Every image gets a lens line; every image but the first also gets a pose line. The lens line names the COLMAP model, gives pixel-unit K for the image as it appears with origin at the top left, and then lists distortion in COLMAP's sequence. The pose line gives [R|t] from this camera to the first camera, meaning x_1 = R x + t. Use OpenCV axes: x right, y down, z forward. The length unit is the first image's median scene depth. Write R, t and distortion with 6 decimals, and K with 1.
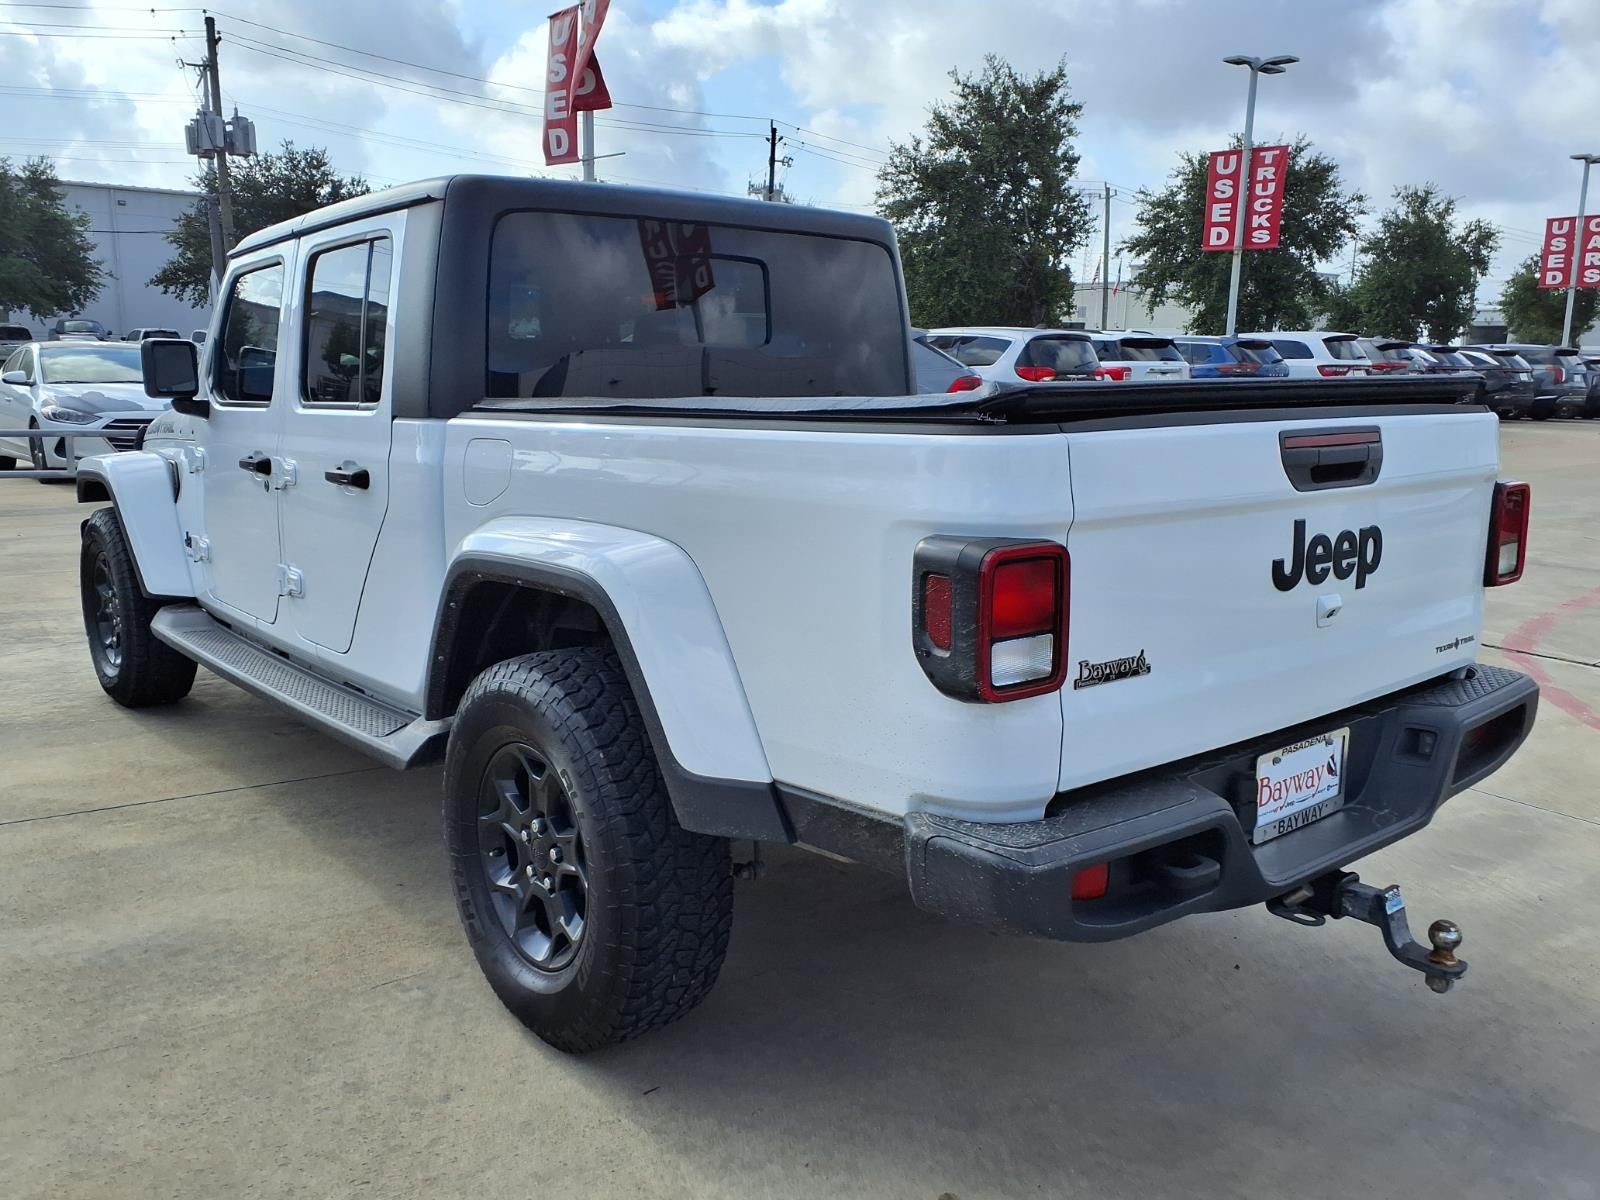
lens RADIAL K [[1304.5, 0, 770.8], [0, 1304.5, 616.0], [0, 0, 1]] dist [0.025531, -0.007949]
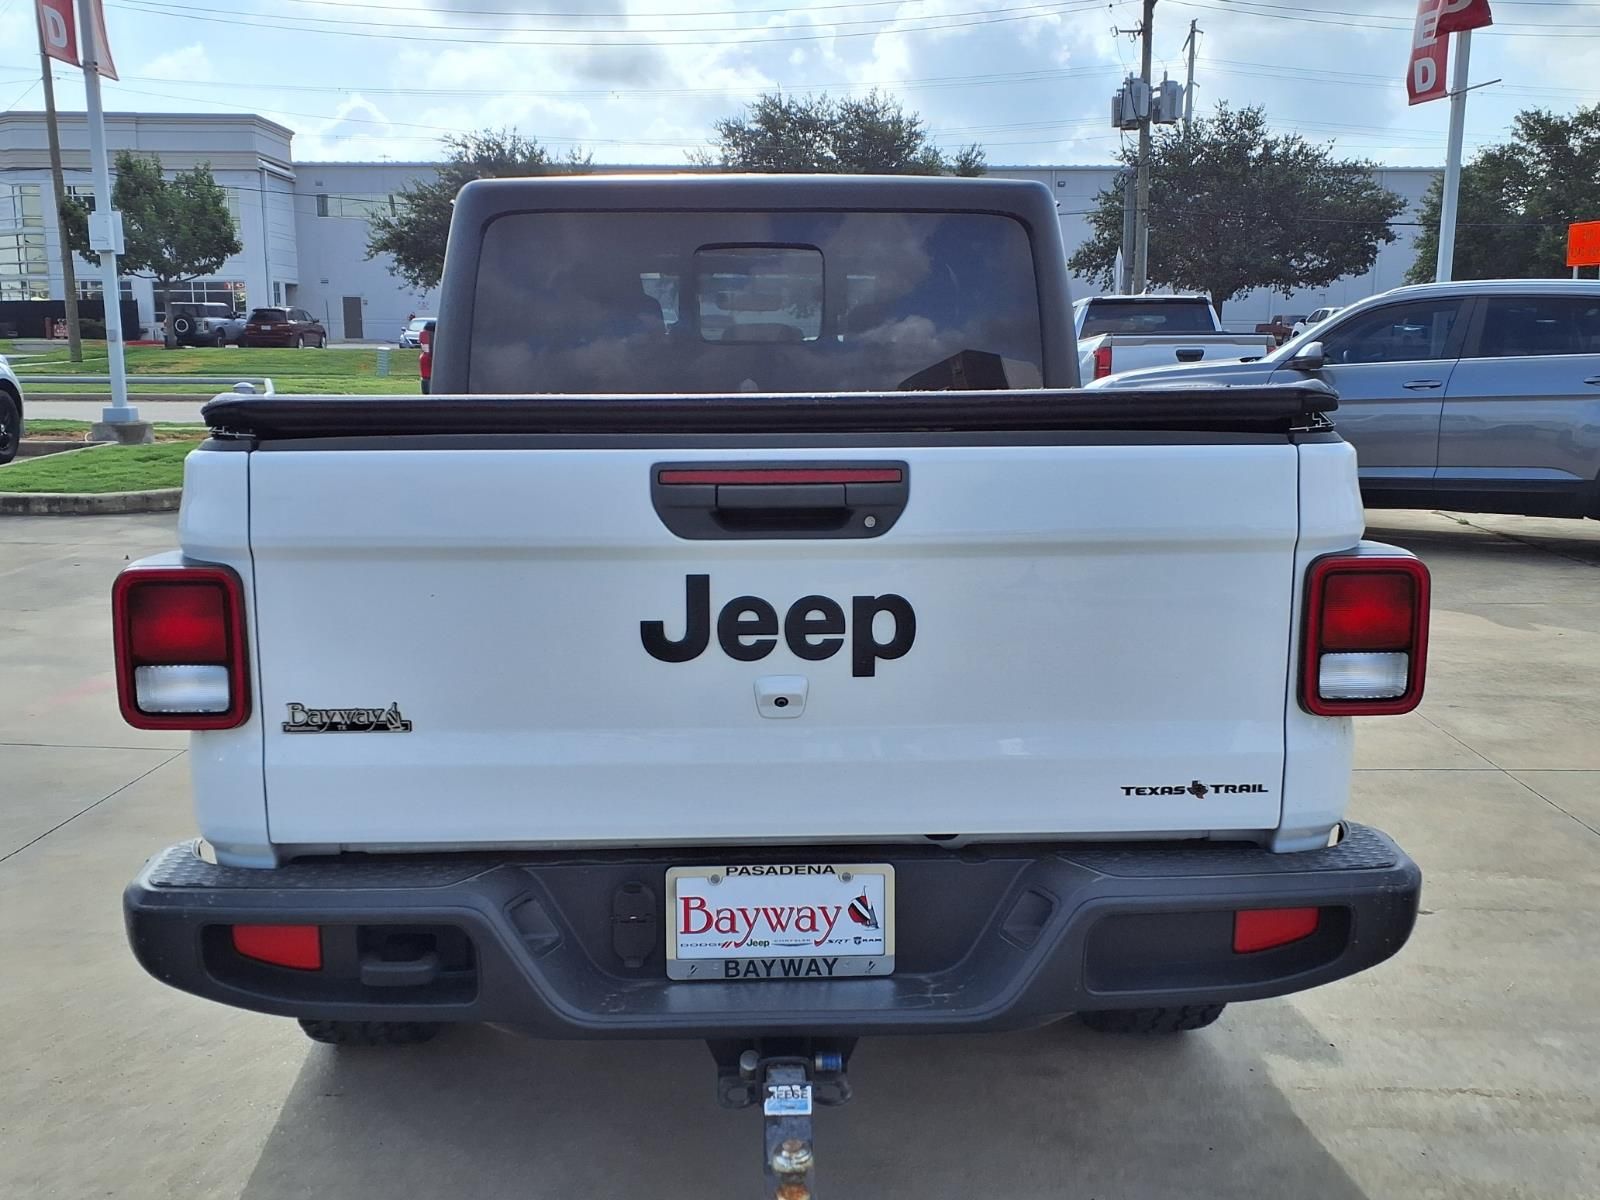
lens RADIAL K [[1513.6, 0, 791.8], [0, 1513.6, 612.0], [0, 0, 1]] dist [0.012861, 0.000000]
pose [[0.800183, 0.096348, -0.591967, 0.877414], [-0.106877, 0.994121, 0.017333, -0.064800], [0.590157, 0.049398, 0.805776, 0.270282]]
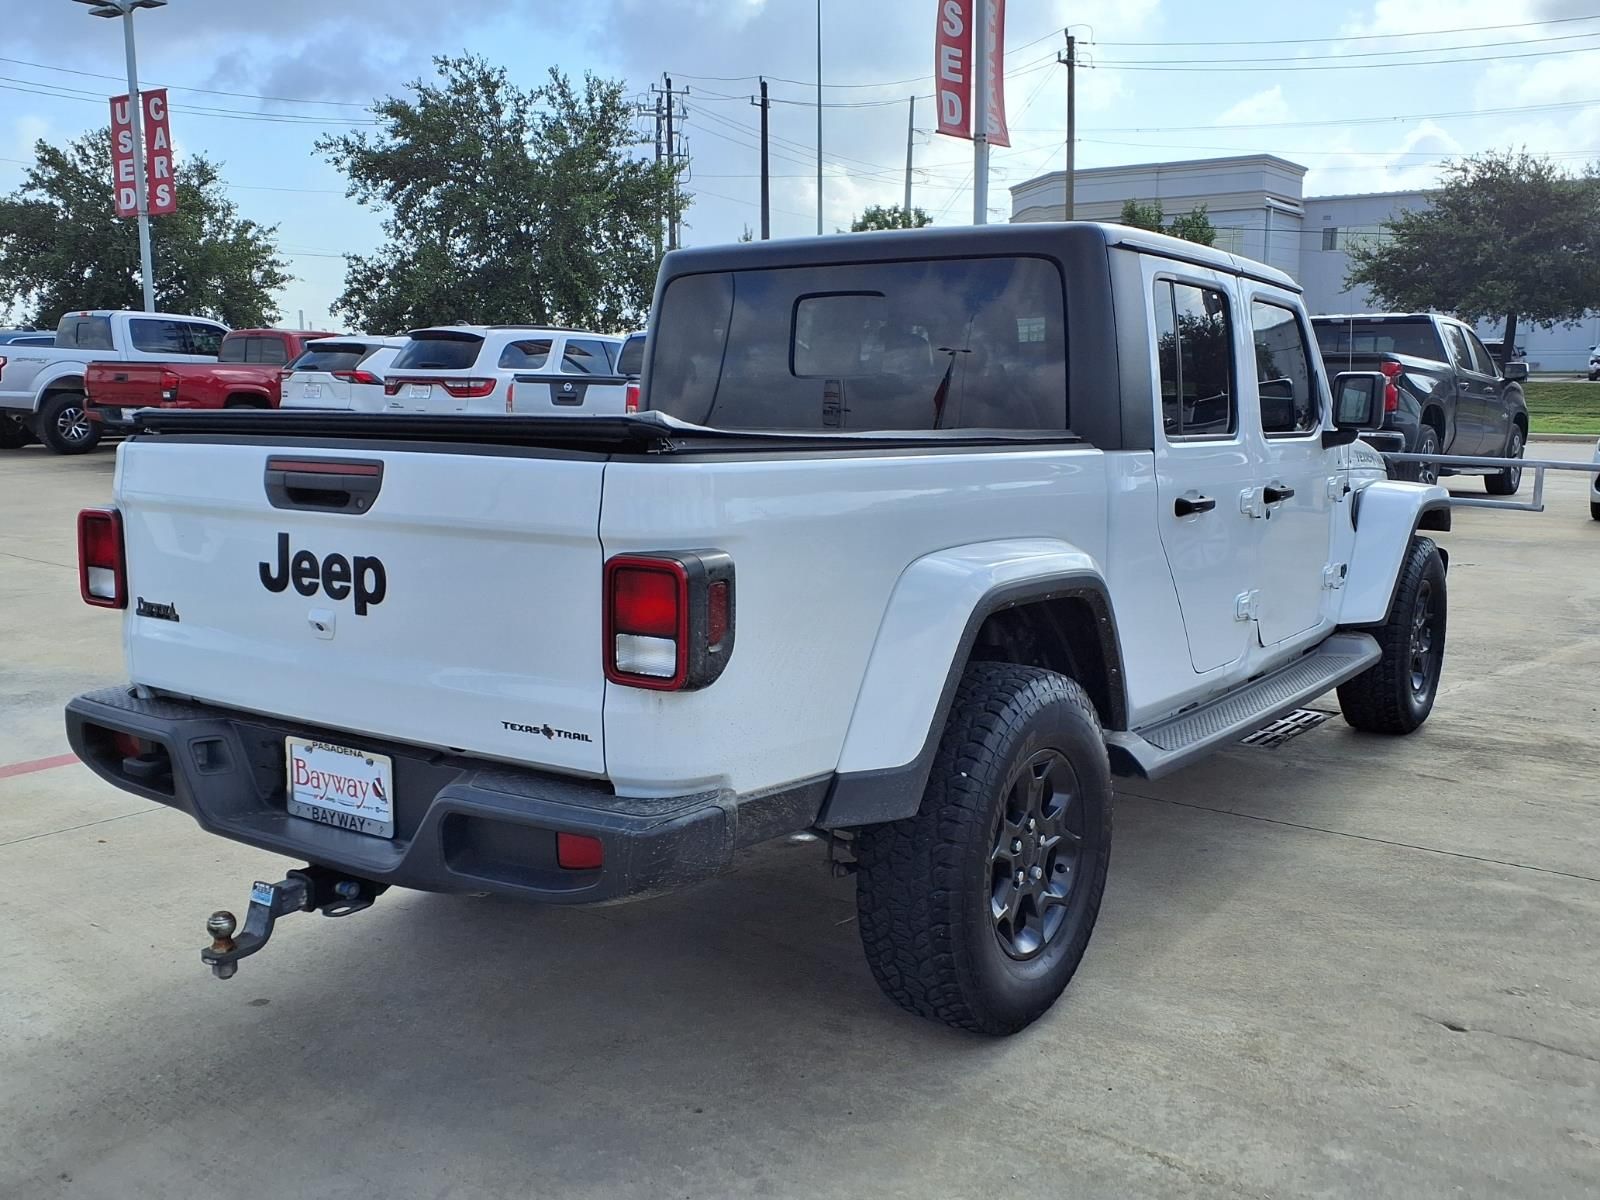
lens RADIAL K [[1513.6, 0, 820.8], [0, 1513.6, 616.6], [0, 0, 1]] dist [0.012861, 0.000000]
pose [[0.278330, 0.143458, -0.949712, 1.607447], [-0.181429, 0.978835, 0.094686, -0.189553], [0.943194, 0.145952, 0.298467, 0.939760]]
